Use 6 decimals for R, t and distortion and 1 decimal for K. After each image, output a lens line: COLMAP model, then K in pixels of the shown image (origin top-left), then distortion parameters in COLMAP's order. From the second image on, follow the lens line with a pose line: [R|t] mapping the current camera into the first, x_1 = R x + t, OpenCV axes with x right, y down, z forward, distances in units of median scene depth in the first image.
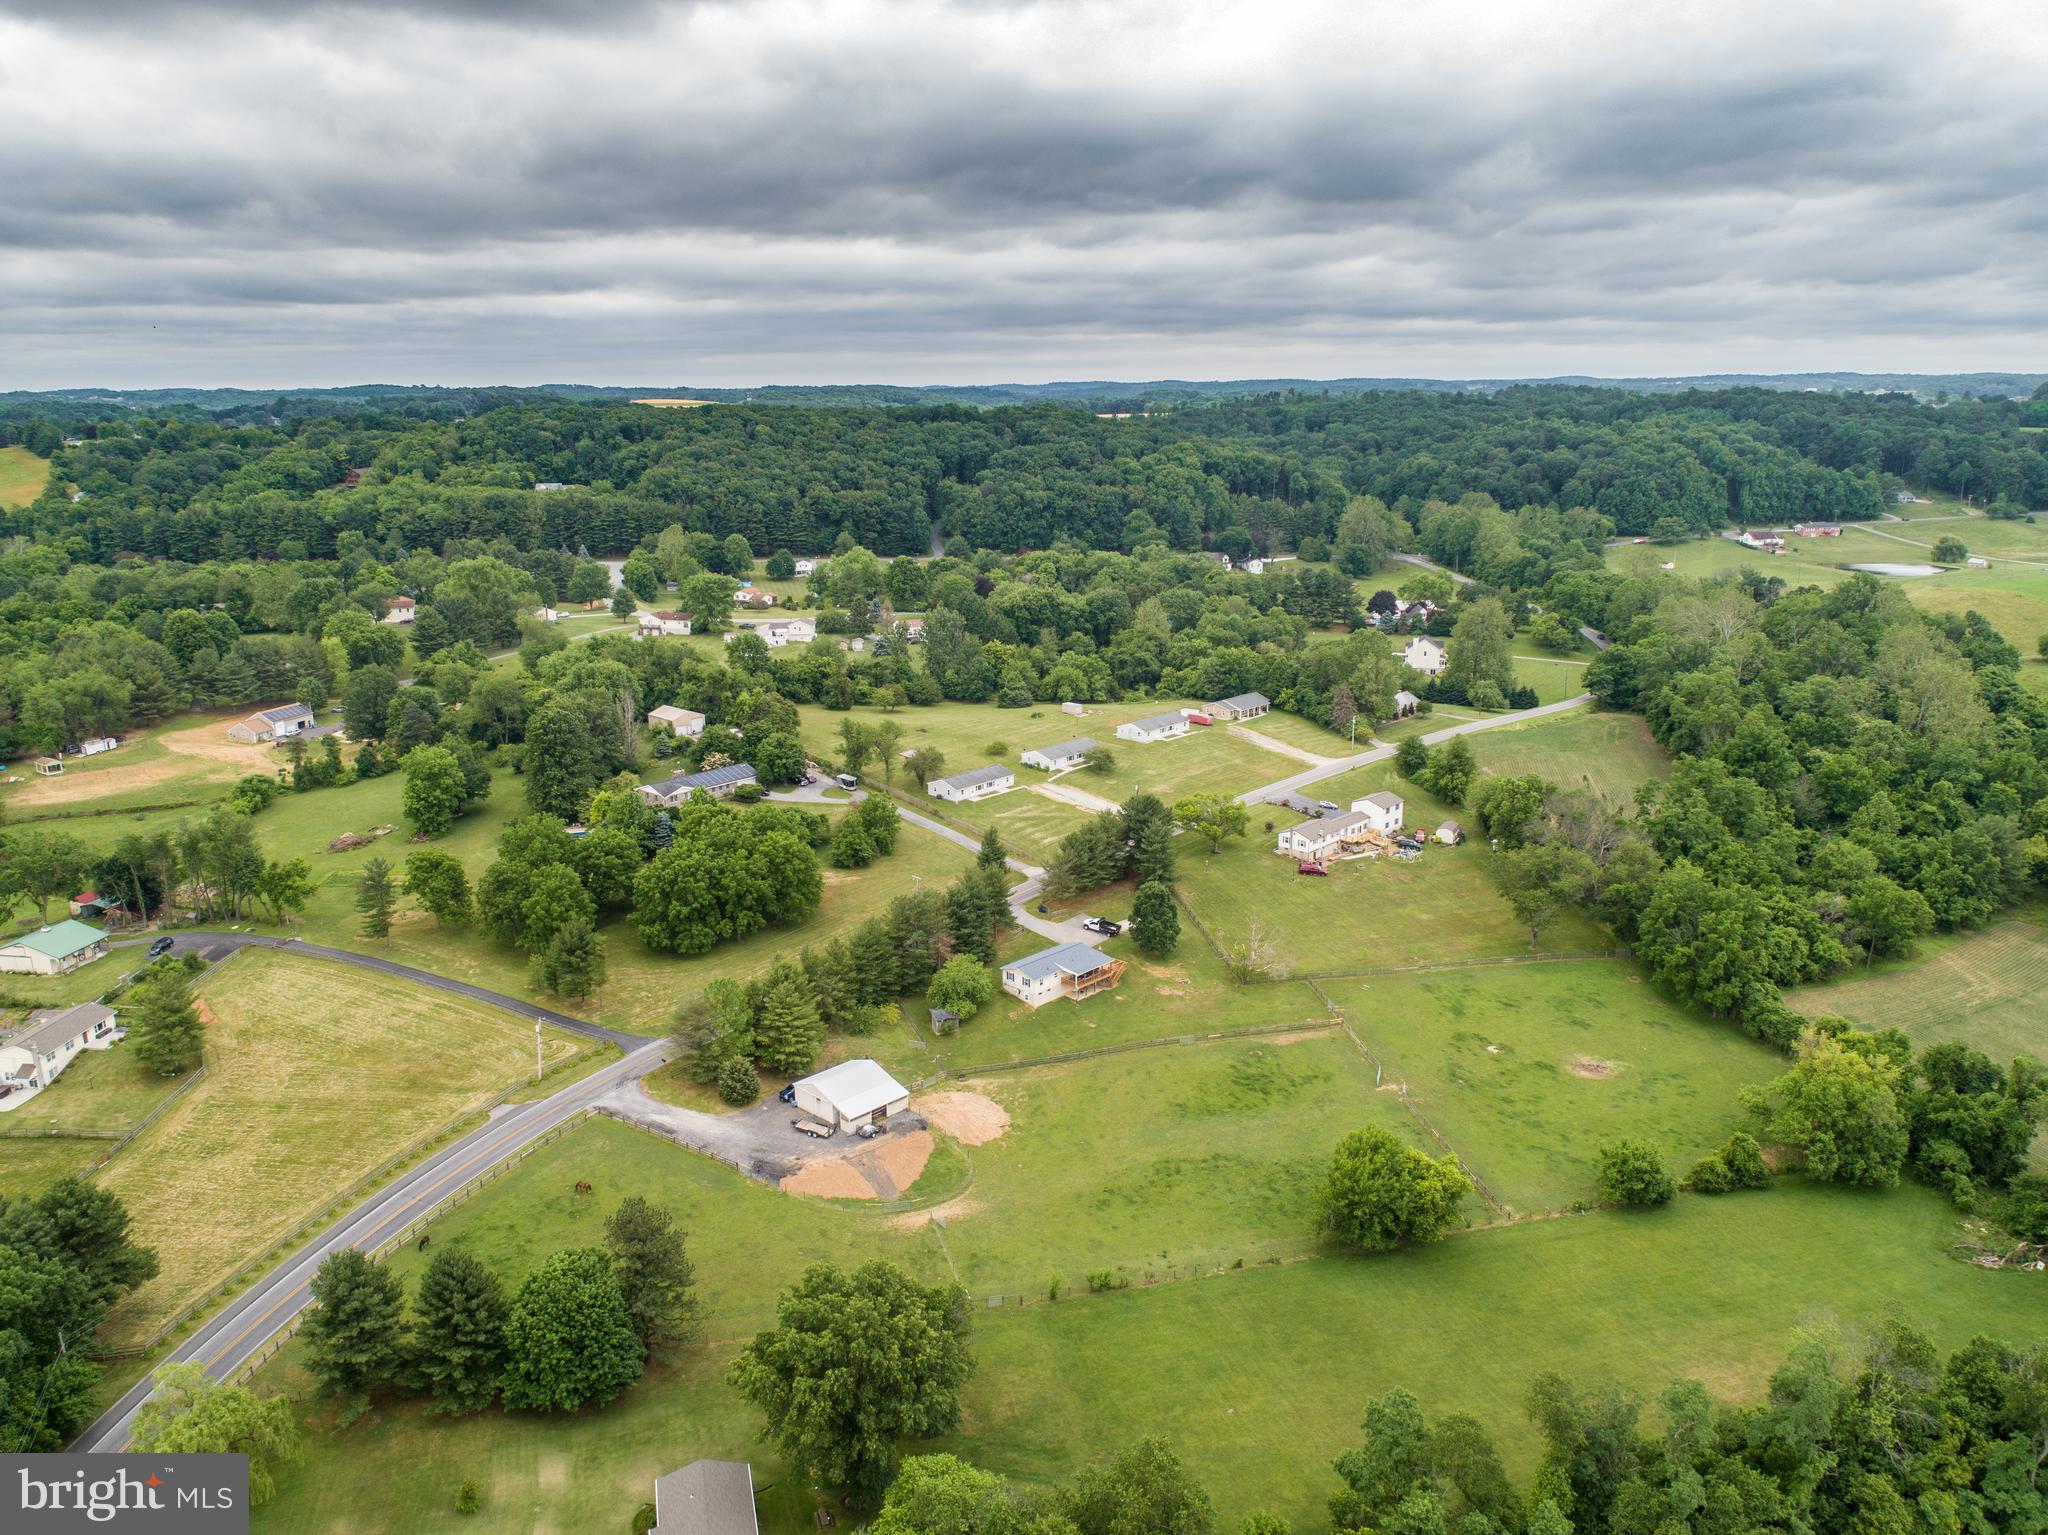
lens RADIAL K [[1544.5, 0, 1025.3], [0, 1544.5, 769.2], [0, 0, 1]] dist [-0.025650, 0.011393]
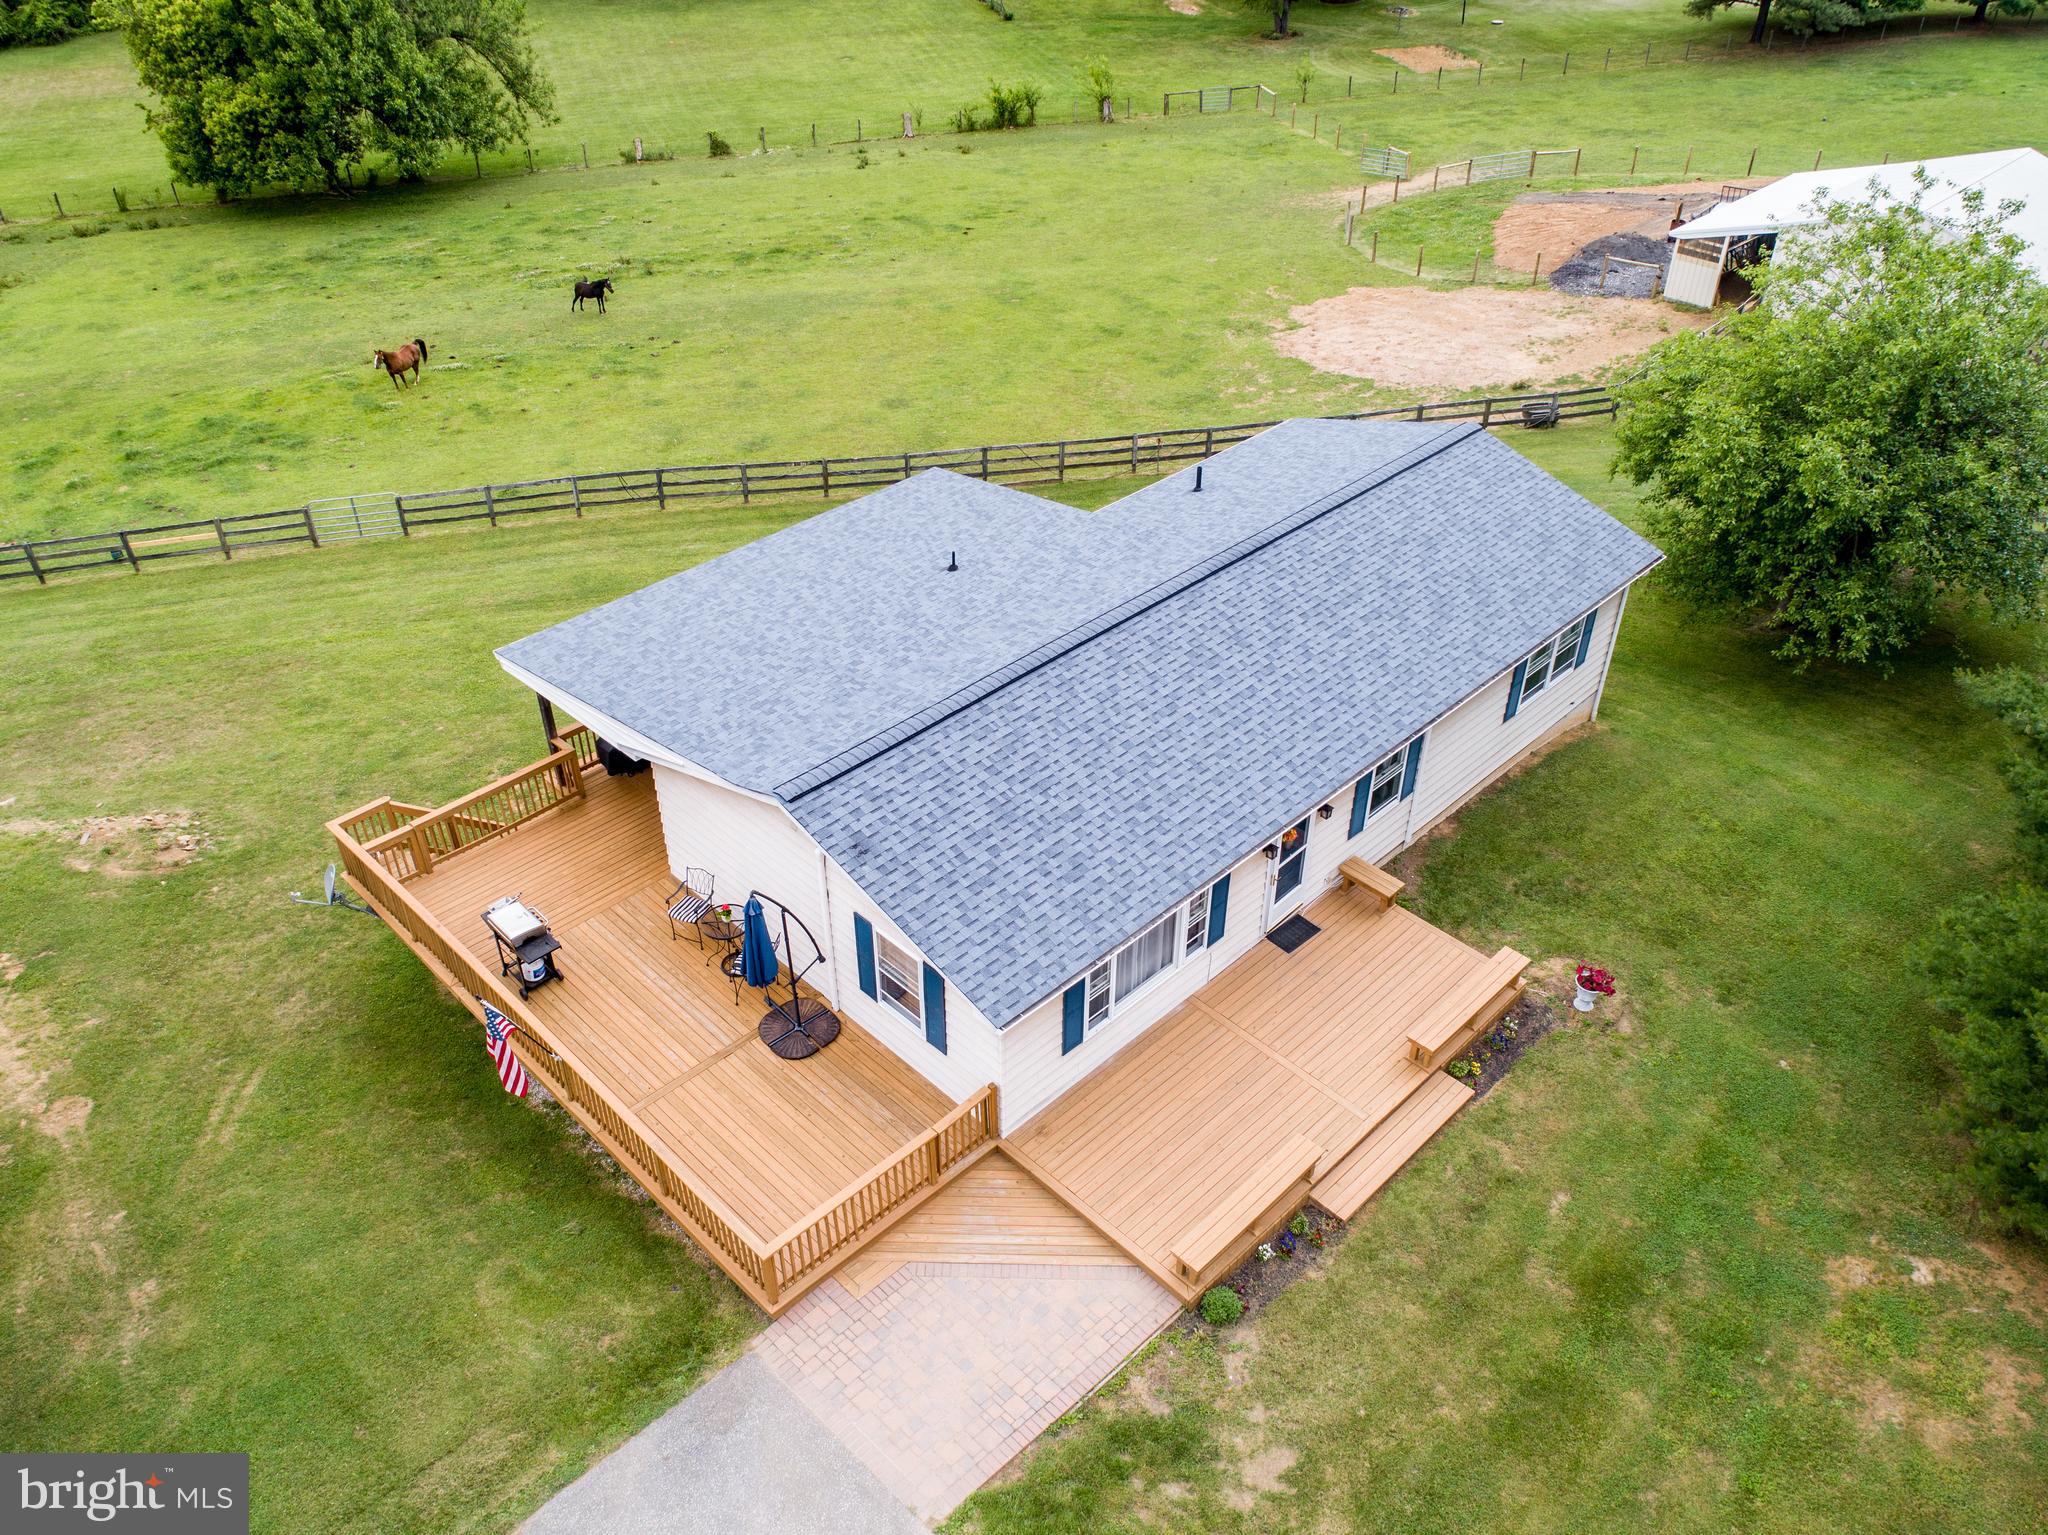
lens RADIAL K [[1538.6, 0, 1026.4], [0, 1538.6, 777.3], [0, 0, 1]] dist [-0.026065, 0.010621]
pose [[-0.999774, -0.003799, 0.020932, 0.026186], [0.013908, 0.627805, 0.778247, 0.061864], [-0.016098, 0.778362, -0.627610, 1.166913]]
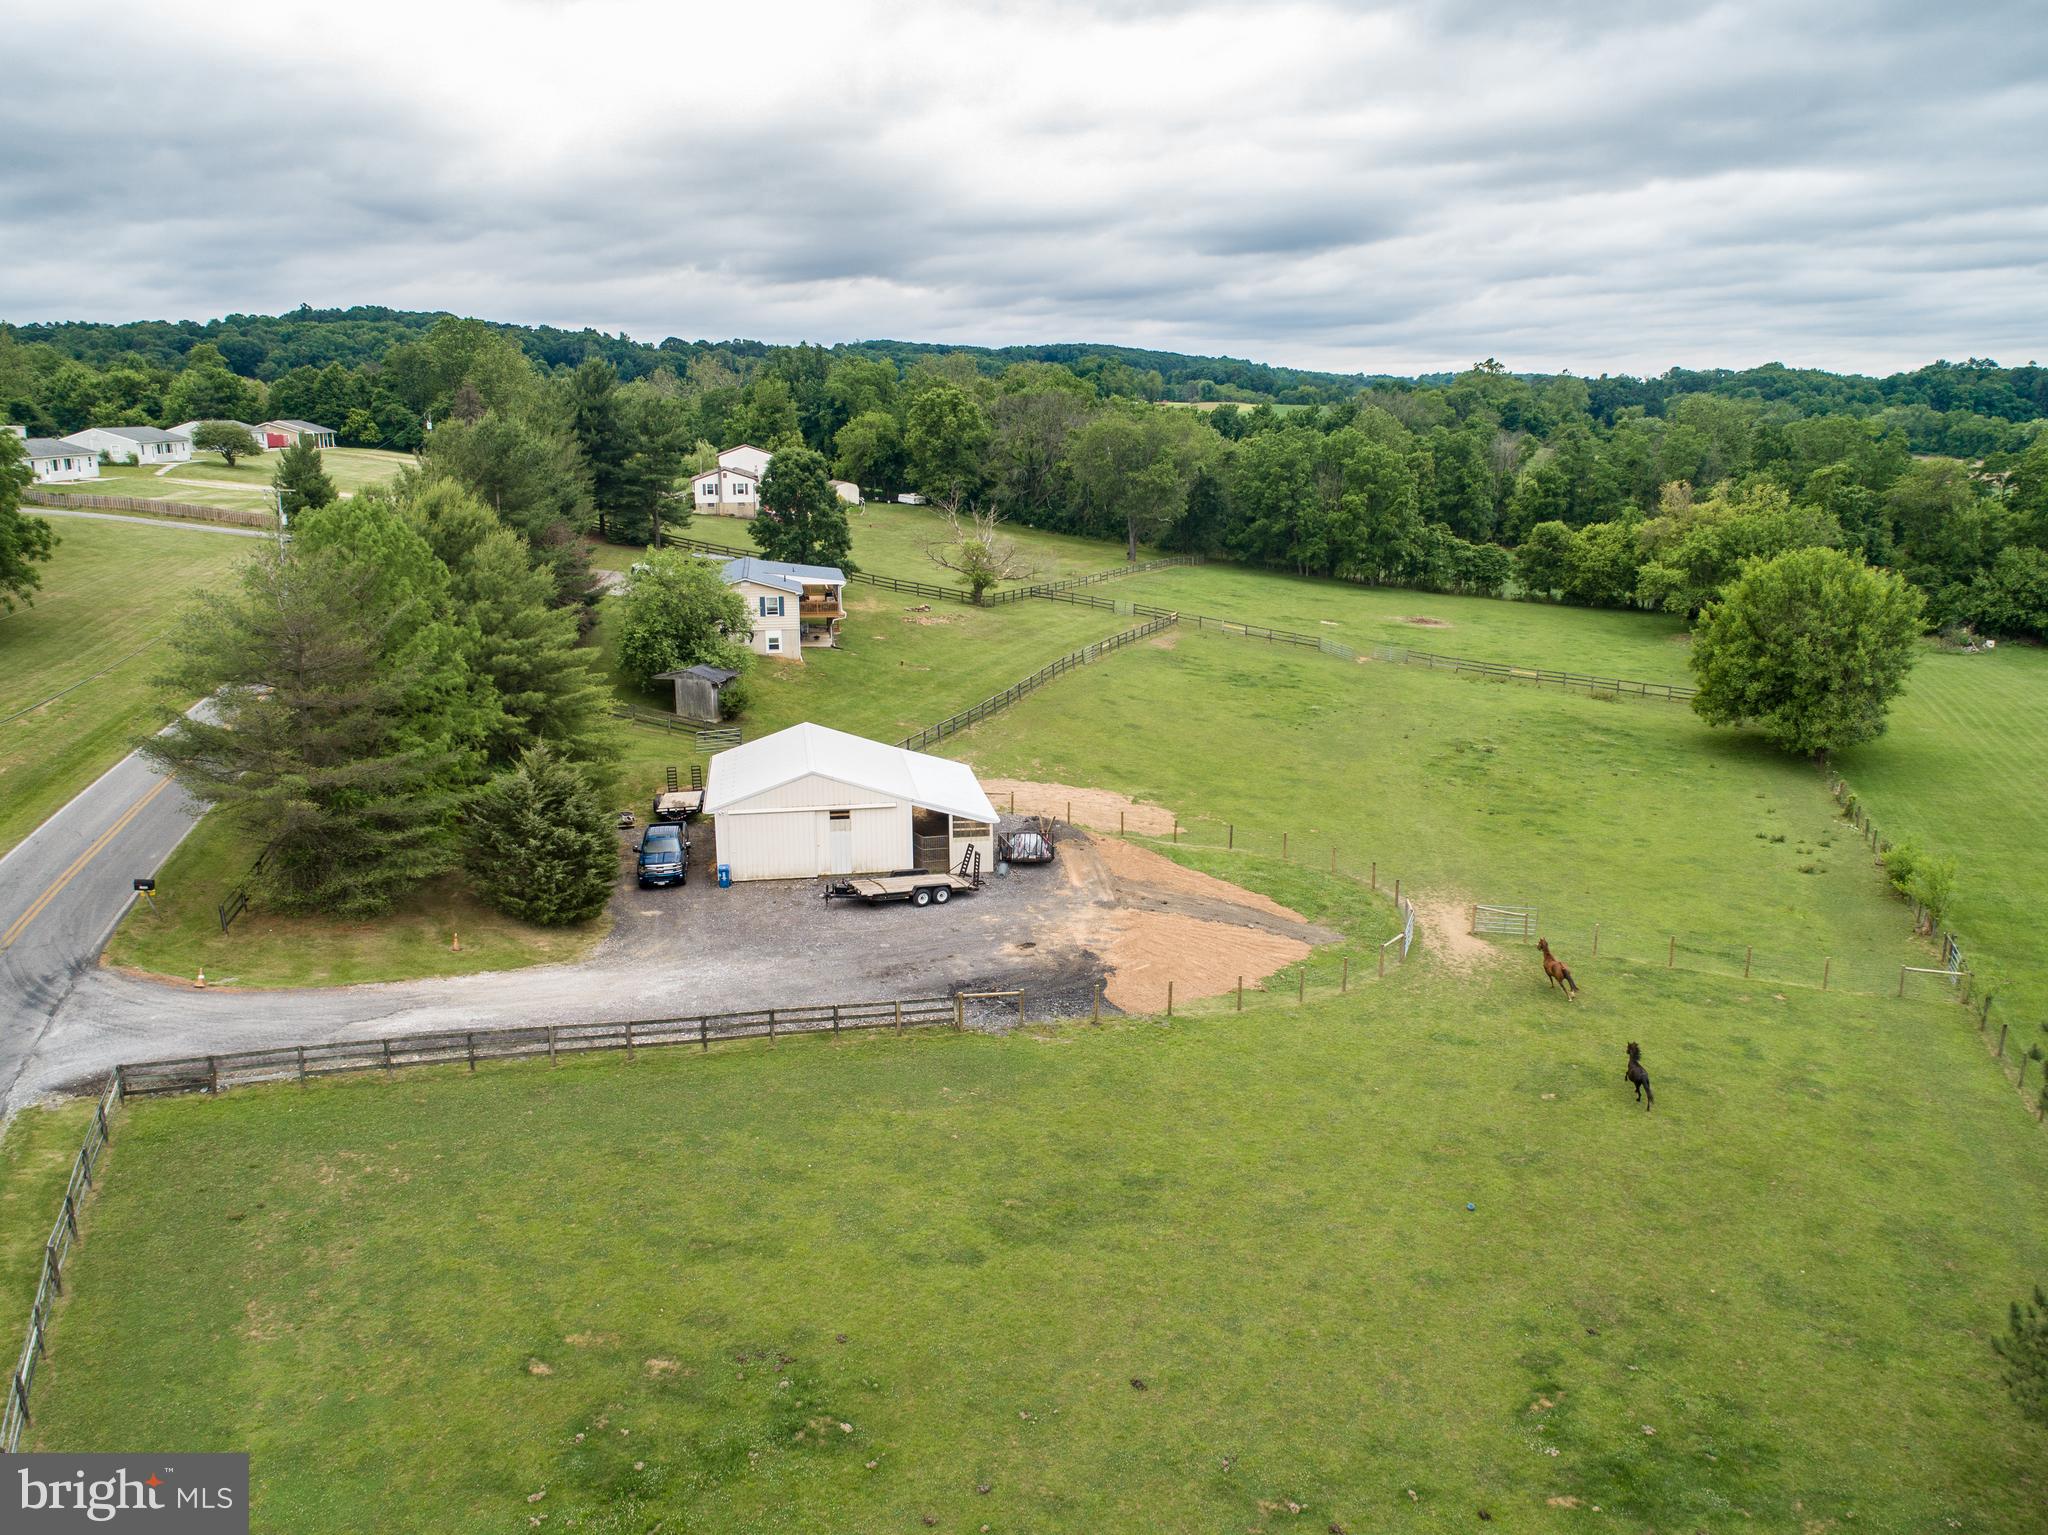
lens RADIAL K [[1544.5, 0, 1025.3], [0, 1544.5, 769.2], [0, 0, 1]] dist [-0.025650, 0.011393]
pose [[0.593745, -0.177043, 0.784935, -0.329615], [0.197183, 0.977765, 0.071381, 0.177335], [-0.780119, 0.112394, 0.615453, 0.726379]]
